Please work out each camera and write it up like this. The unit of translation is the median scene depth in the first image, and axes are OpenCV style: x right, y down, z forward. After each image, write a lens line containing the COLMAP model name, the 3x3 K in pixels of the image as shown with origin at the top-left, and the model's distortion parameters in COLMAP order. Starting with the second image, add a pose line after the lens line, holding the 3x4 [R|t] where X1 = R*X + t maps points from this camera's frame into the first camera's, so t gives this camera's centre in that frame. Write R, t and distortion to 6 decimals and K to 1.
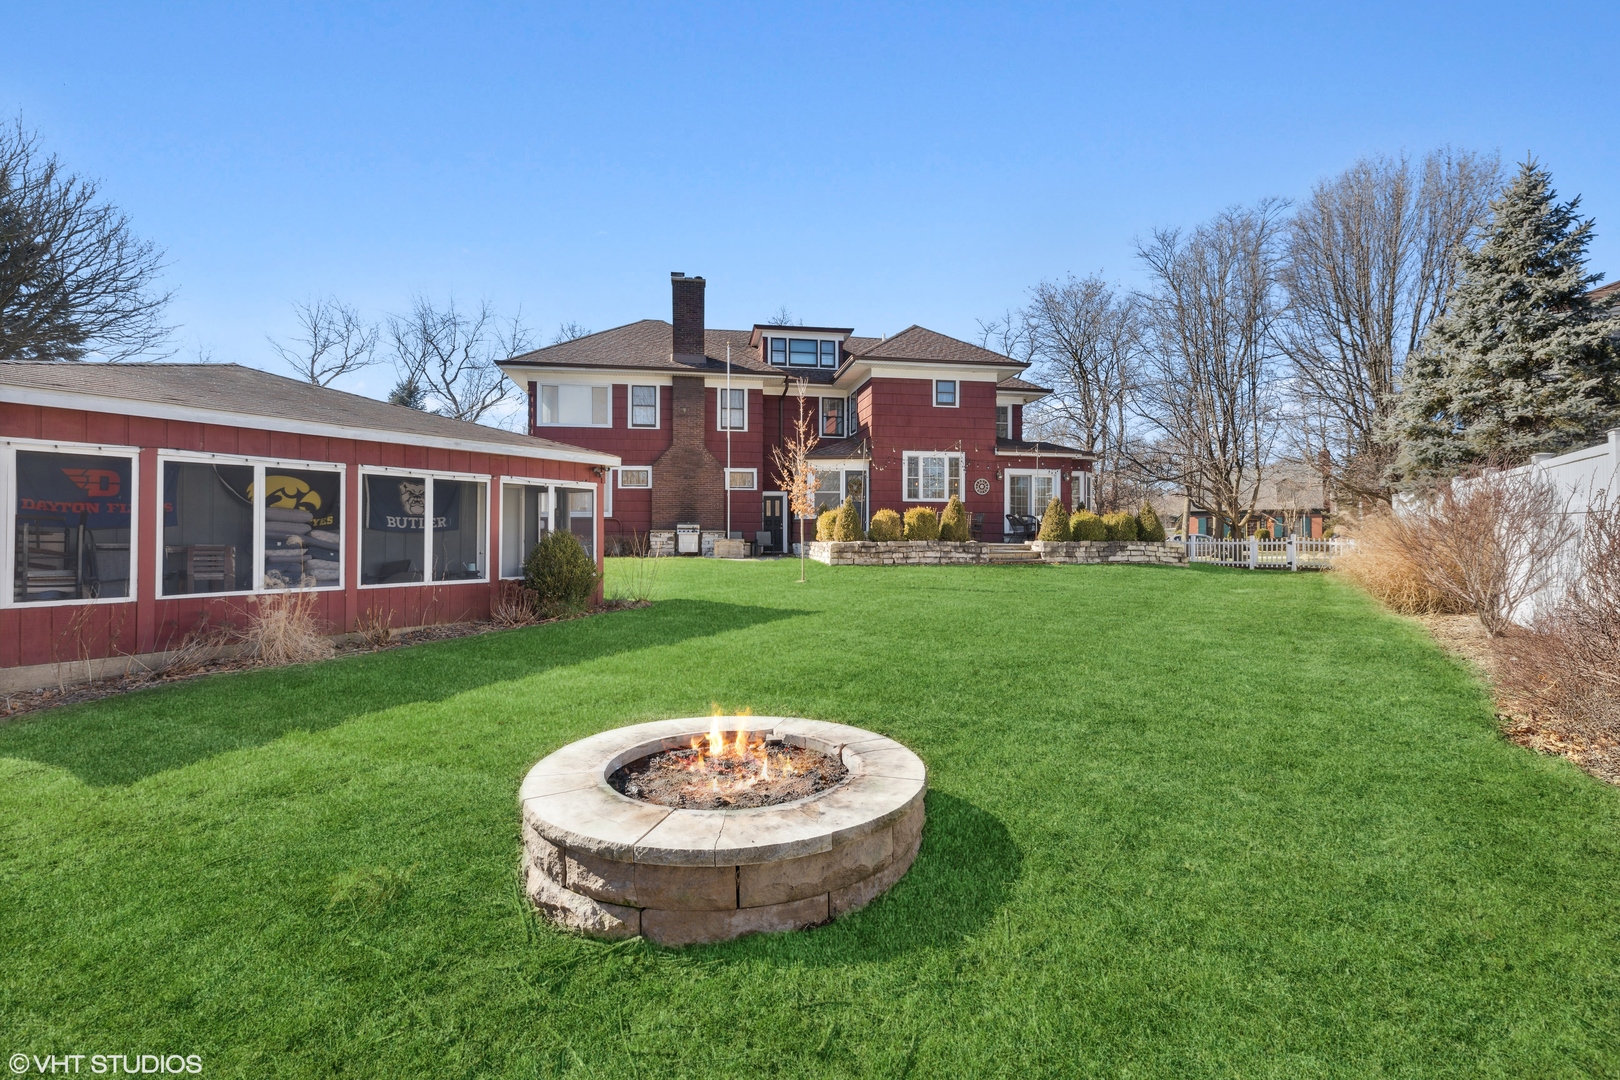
lens RADIAL K [[713.3, 0, 810.0], [0, 713.3, 540.0], [0, 0, 1]] dist [0.000452, 0.000097]
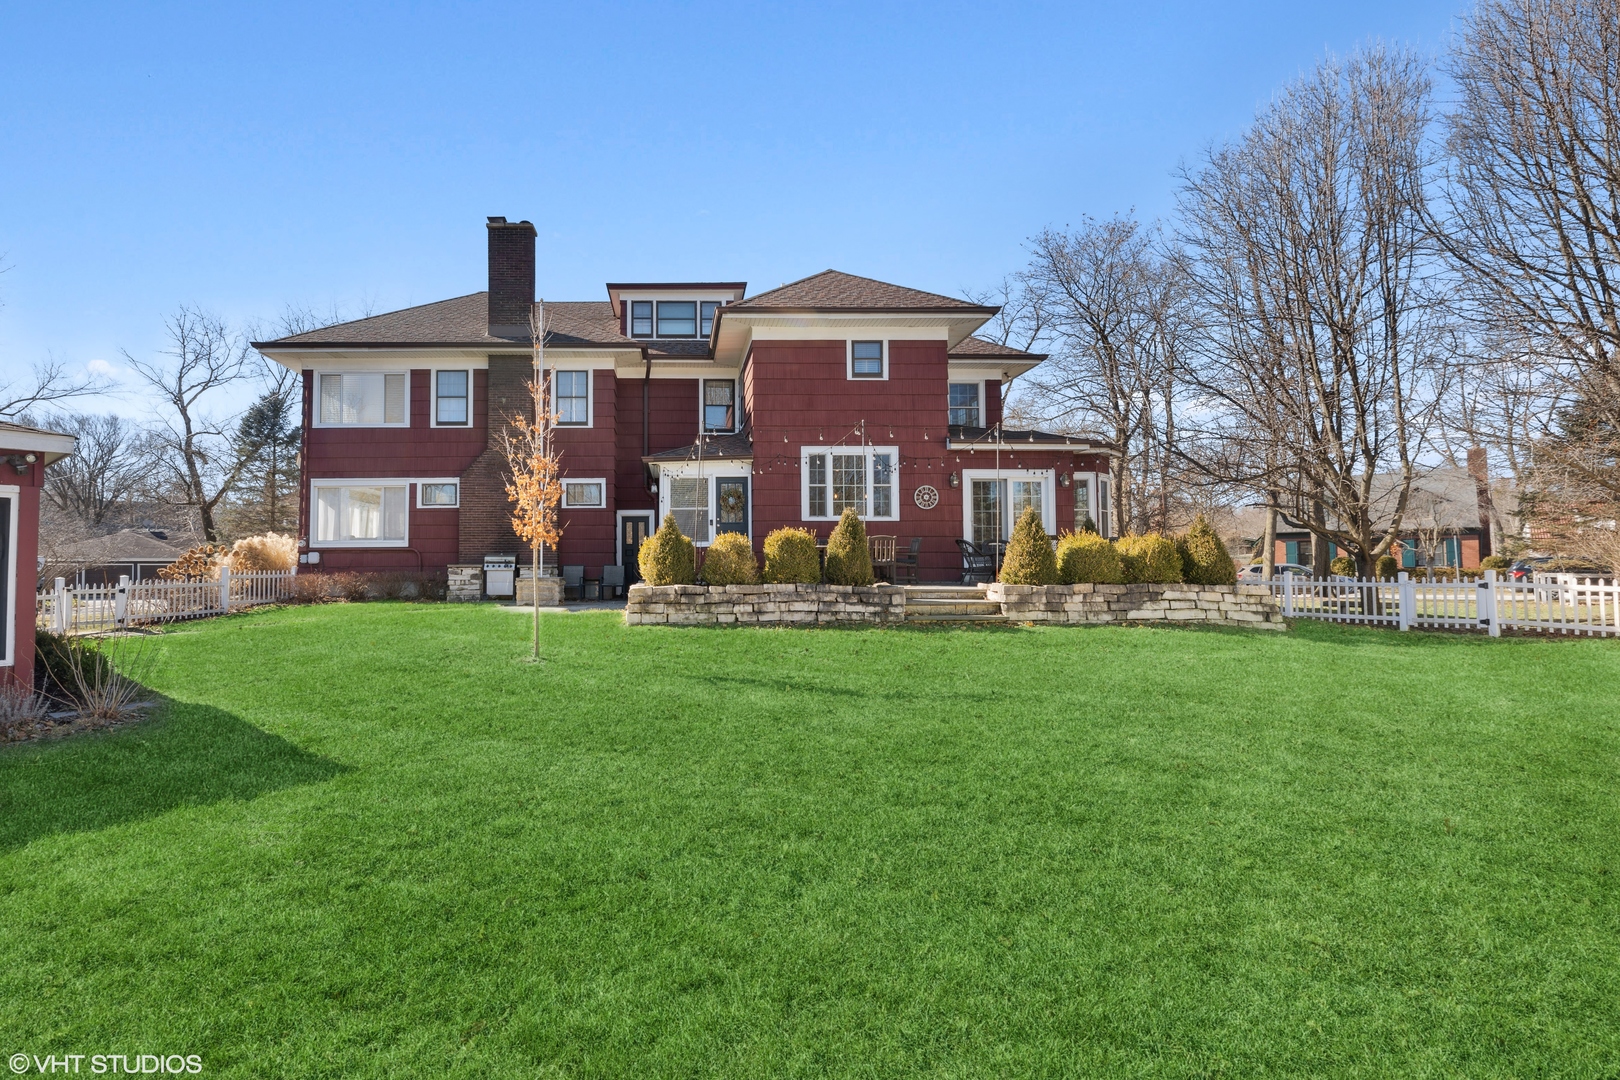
lens RADIAL K [[580.1, 0, 810.0], [0, 580.1, 540.0], [0, 0, 1]] dist [0.000226, -0.000093]
pose [[0.984802, -0.007664, -0.173512, 0.232035], [0.001374, 0.999338, -0.036345, -0.016202], [0.173676, 0.035554, 0.984161, 0.461353]]
